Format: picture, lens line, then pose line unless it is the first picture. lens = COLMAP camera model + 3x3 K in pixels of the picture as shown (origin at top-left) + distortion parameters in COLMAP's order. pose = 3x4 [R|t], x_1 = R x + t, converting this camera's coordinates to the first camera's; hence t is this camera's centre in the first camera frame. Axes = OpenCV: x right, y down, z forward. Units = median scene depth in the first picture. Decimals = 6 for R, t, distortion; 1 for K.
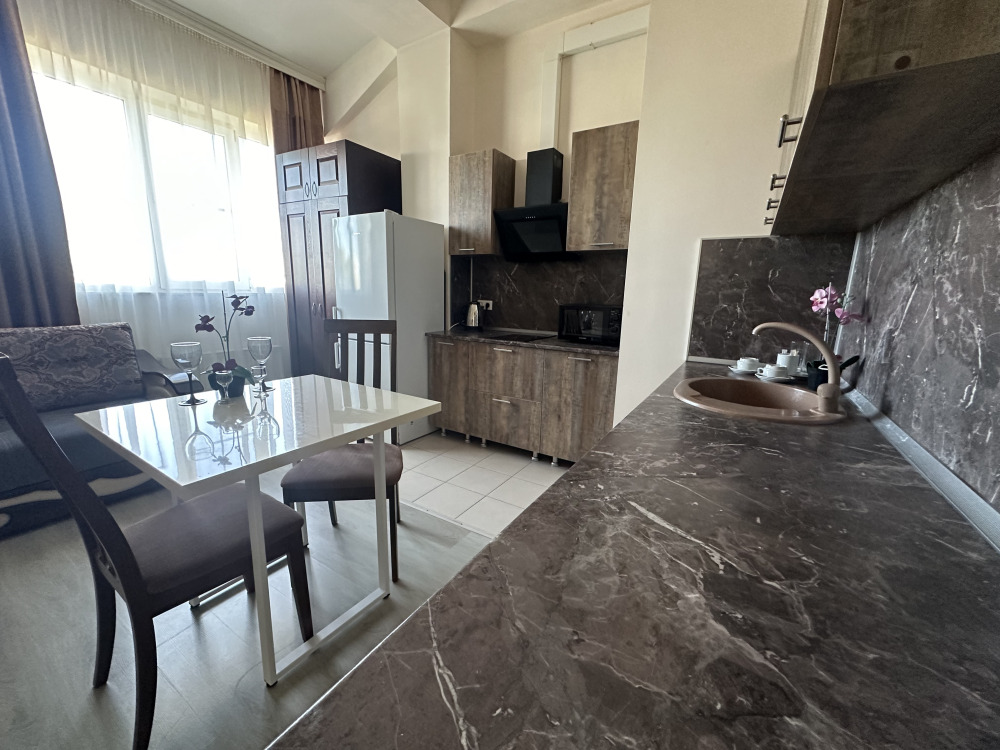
lens RADIAL K [[399.5, 0, 500.7], [0, 399.5, 374.3], [0, 0, 1]] dist [-0.002718, 0.000565]
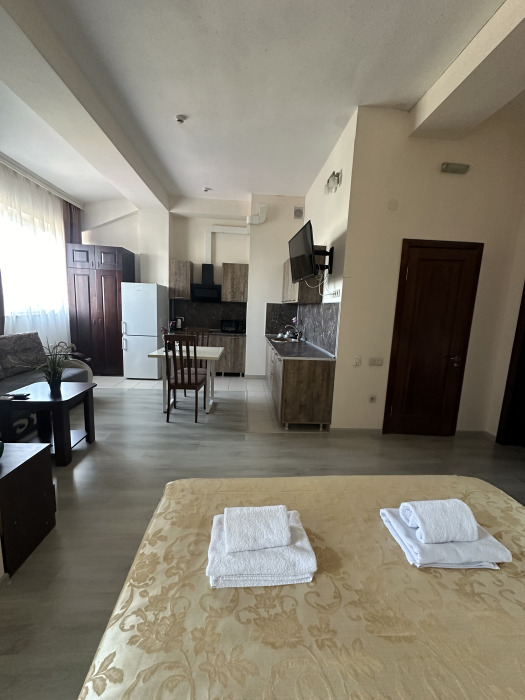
lens RADIAL K [[279.6, 0, 263.9], [0, 279.6, 349.7], [0, 0, 1]] dist [-0.002718, 0.000565]
pose [[0.807542, -0.076291, 0.584855, -0.797605], [0.094721, 0.995503, -0.000928, 0.073693], [-0.582155, 0.056148, 0.811137, -0.803754]]
